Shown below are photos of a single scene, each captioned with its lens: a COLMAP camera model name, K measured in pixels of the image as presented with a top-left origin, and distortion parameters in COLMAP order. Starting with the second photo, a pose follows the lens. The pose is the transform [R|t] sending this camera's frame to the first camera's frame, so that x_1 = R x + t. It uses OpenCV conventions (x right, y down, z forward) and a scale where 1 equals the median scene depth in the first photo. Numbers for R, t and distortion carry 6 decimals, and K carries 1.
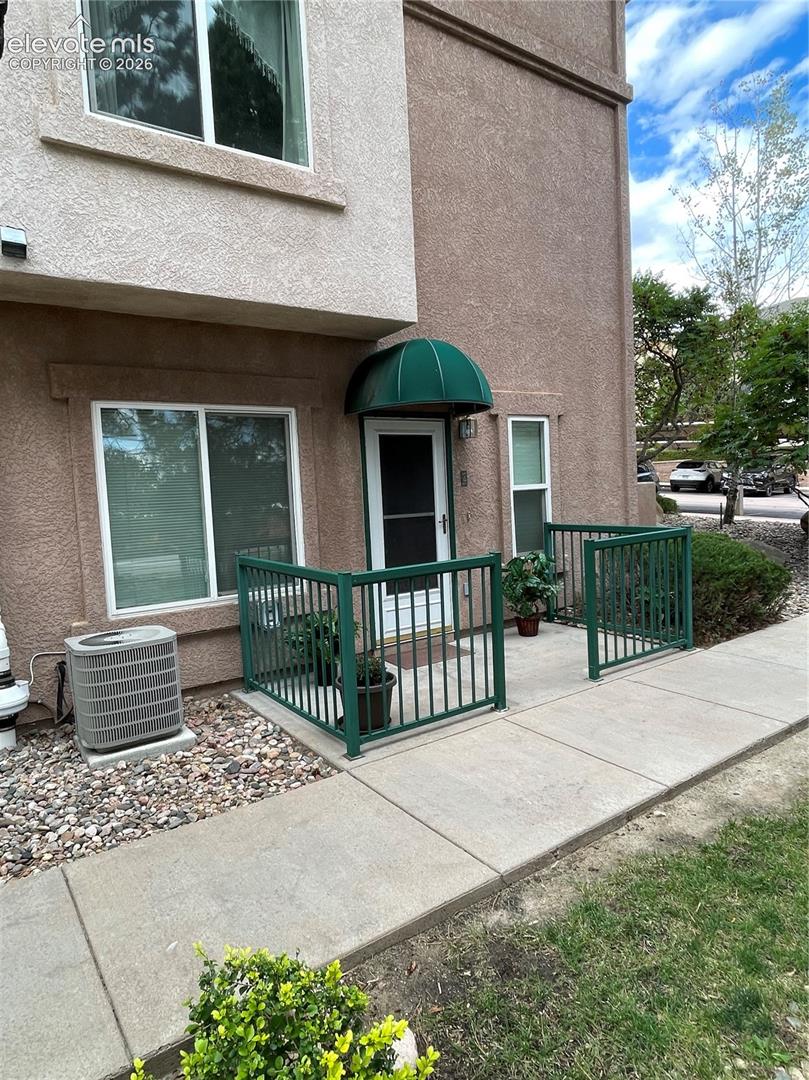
lens RADIAL K [[635.9, 0, 405.0], [0, 635.9, 537.3], [0, 0, 1]] dist [0.011078, -0.020586]
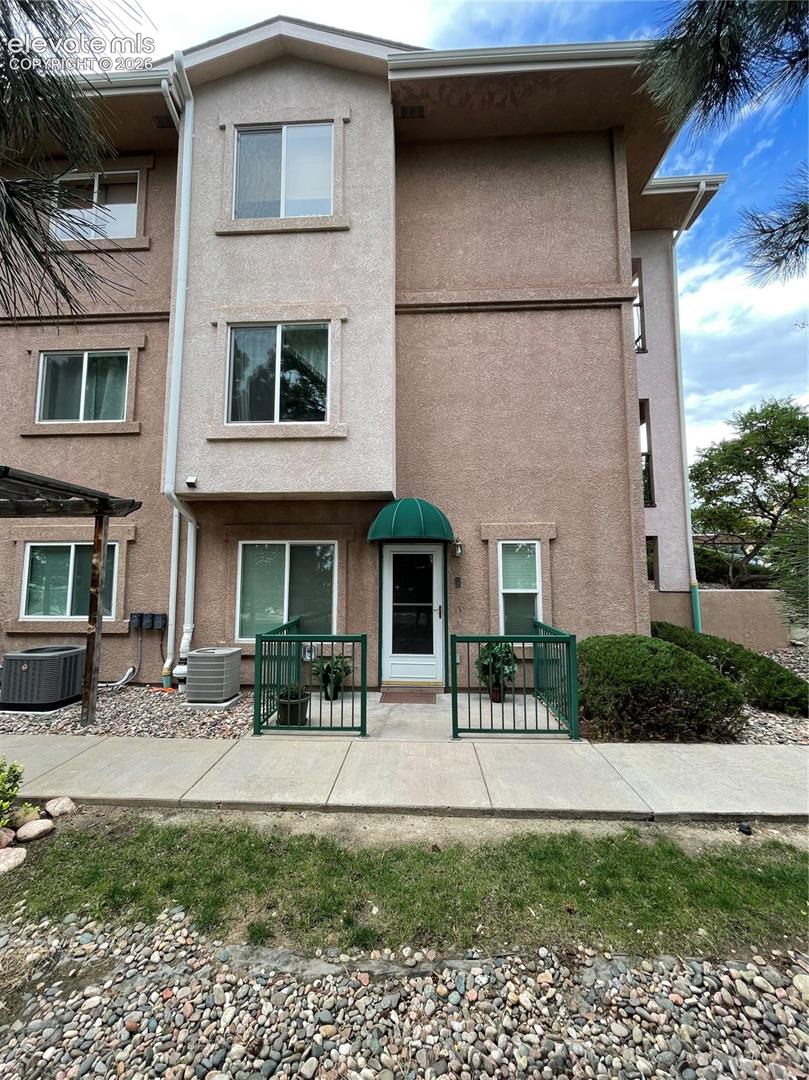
lens RADIAL K [[435.6, 0, 402.1], [0, 435.6, 538.8], [0, 0, 1]] dist [-0.004664, -0.000034]
pose [[0.797702, 0.002685, -0.603045, 0.772541], [-0.086145, 0.990242, -0.109543, -0.091136], [0.596867, 0.139331, 0.790150, 0.125429]]
